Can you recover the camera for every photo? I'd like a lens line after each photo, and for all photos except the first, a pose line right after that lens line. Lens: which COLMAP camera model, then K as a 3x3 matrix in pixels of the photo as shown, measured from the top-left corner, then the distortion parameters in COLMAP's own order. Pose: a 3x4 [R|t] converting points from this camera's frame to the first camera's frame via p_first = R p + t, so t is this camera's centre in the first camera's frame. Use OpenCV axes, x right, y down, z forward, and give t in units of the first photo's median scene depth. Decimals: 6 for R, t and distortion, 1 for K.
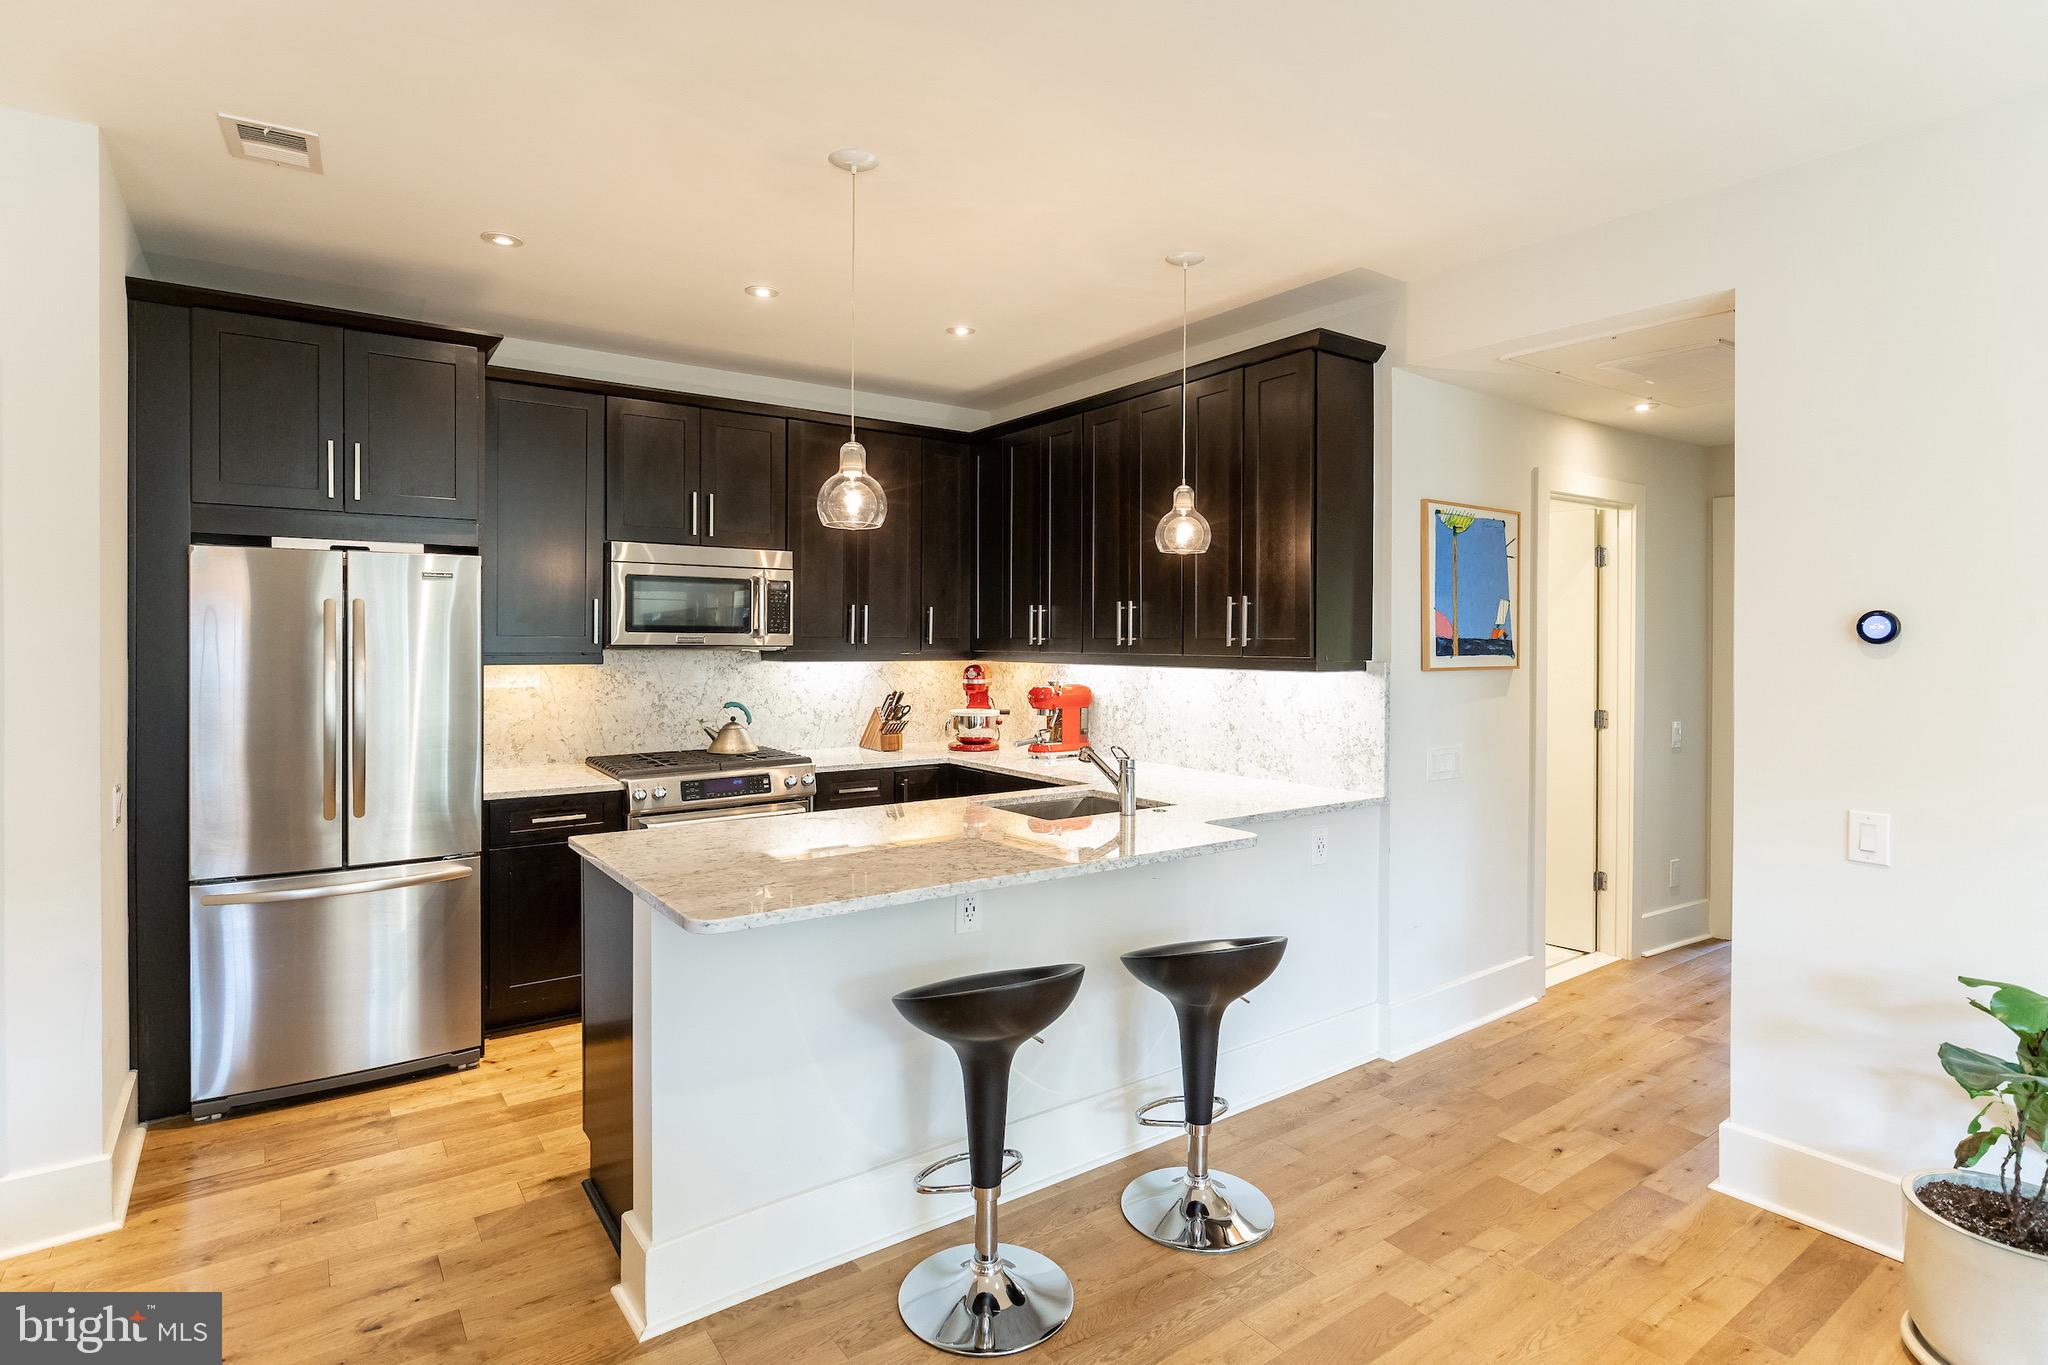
lens RADIAL K [[1025.6, 0, 998.9], [0, 1025.6, 651.8], [0, 0, 1]] dist [-0.000983, -0.001041]
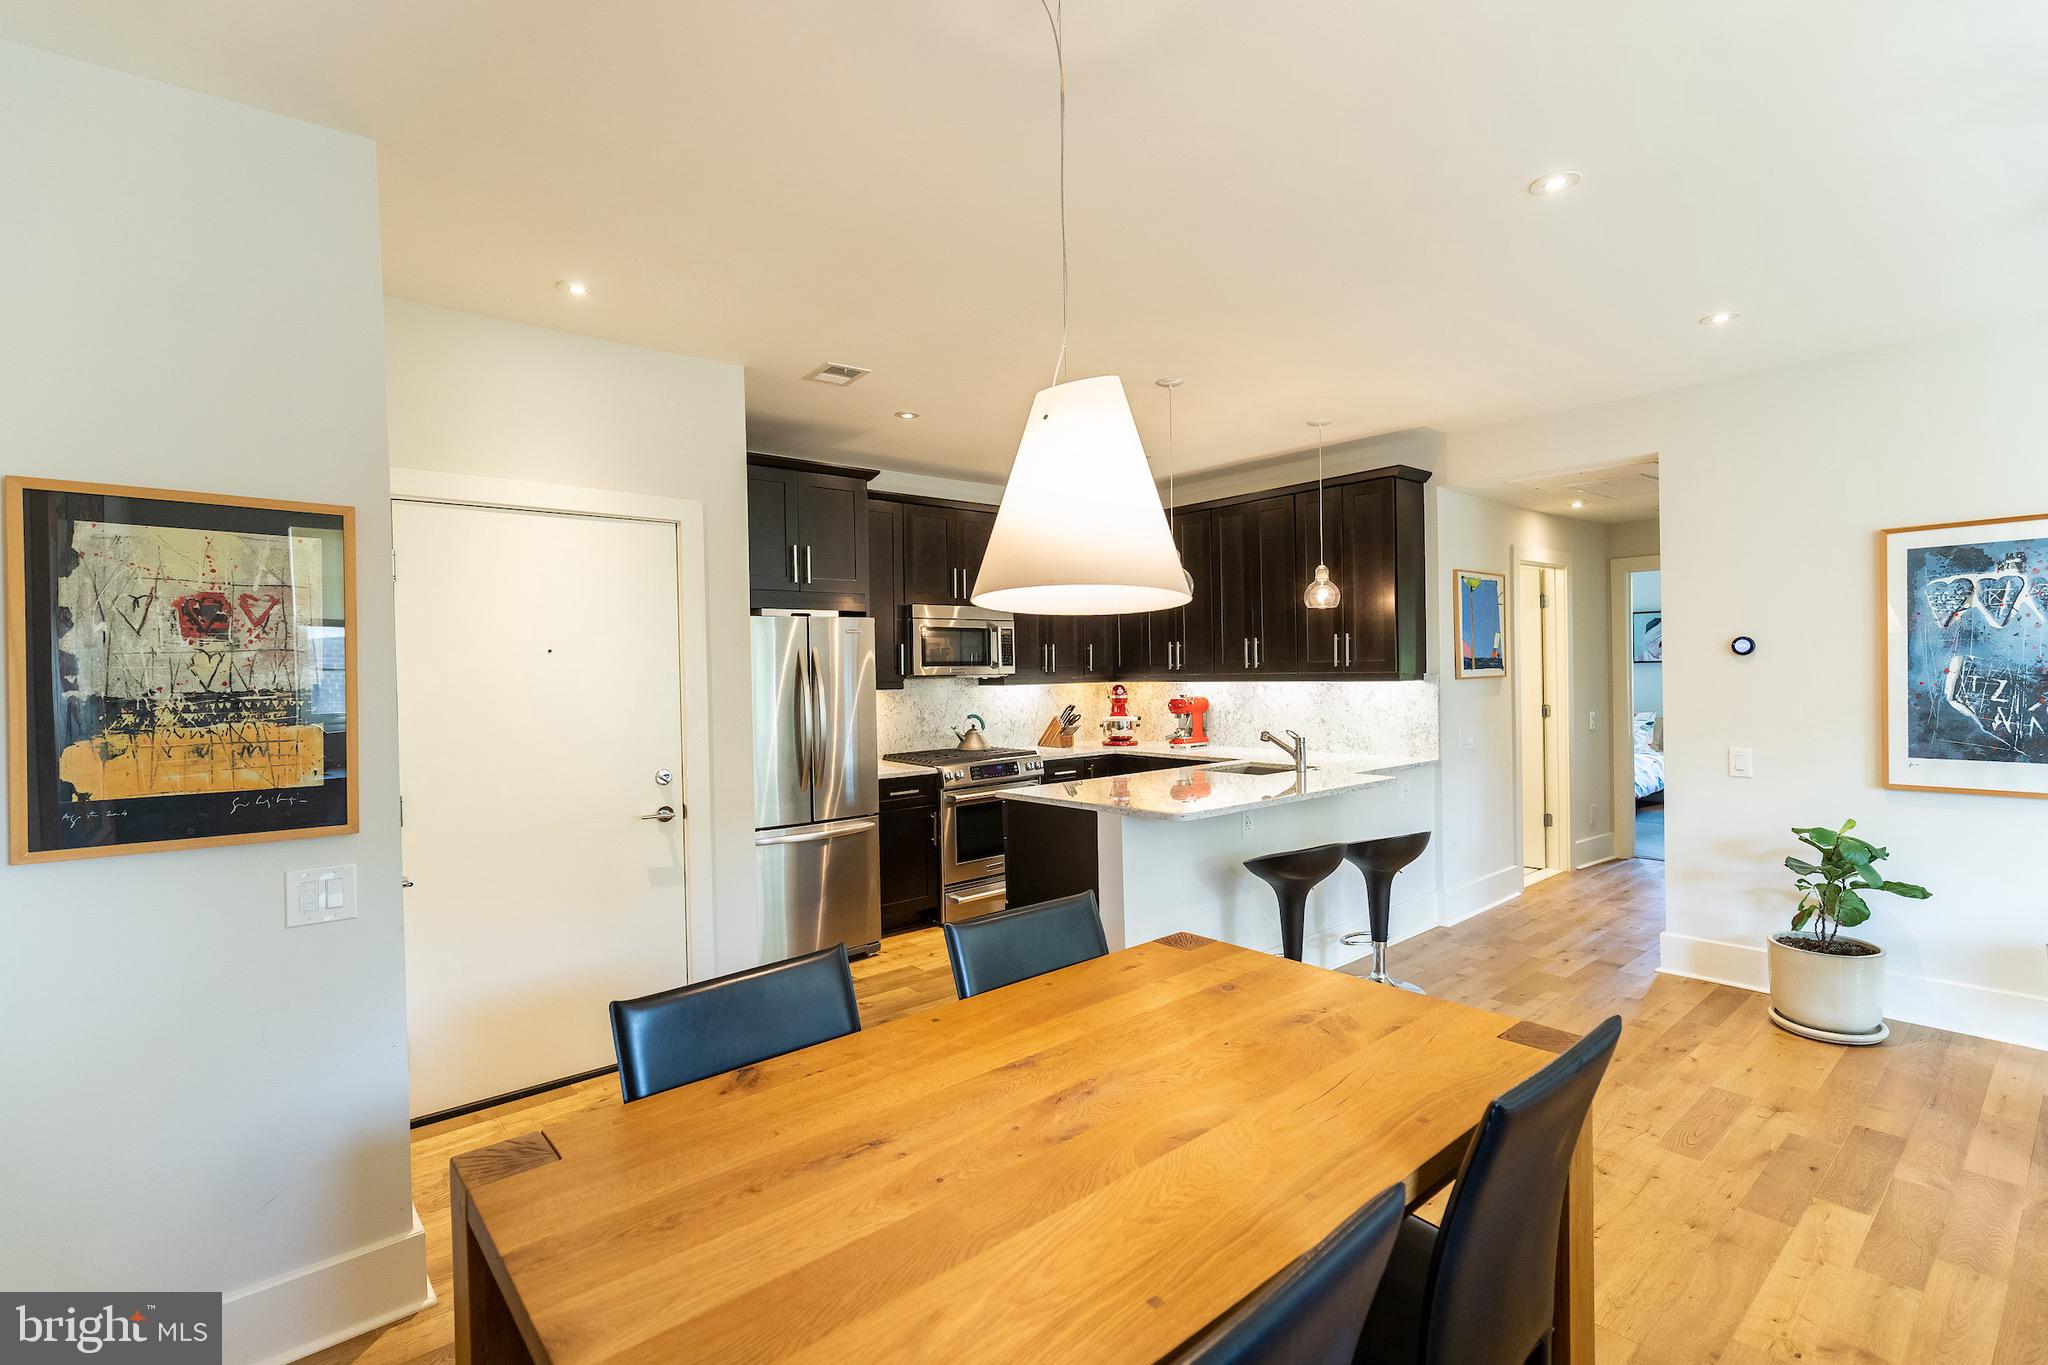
lens RADIAL K [[928.0, 0, 1019.8], [0, 928.0, 685.0], [0, 0, 1]] dist [0.005552, -0.001374]
pose [[0.995623, -0.024695, 0.090143, -0.390072], [0.024268, 0.999688, 0.005833, 0.003093], [-0.090259, -0.003620, 0.995912, -0.361433]]
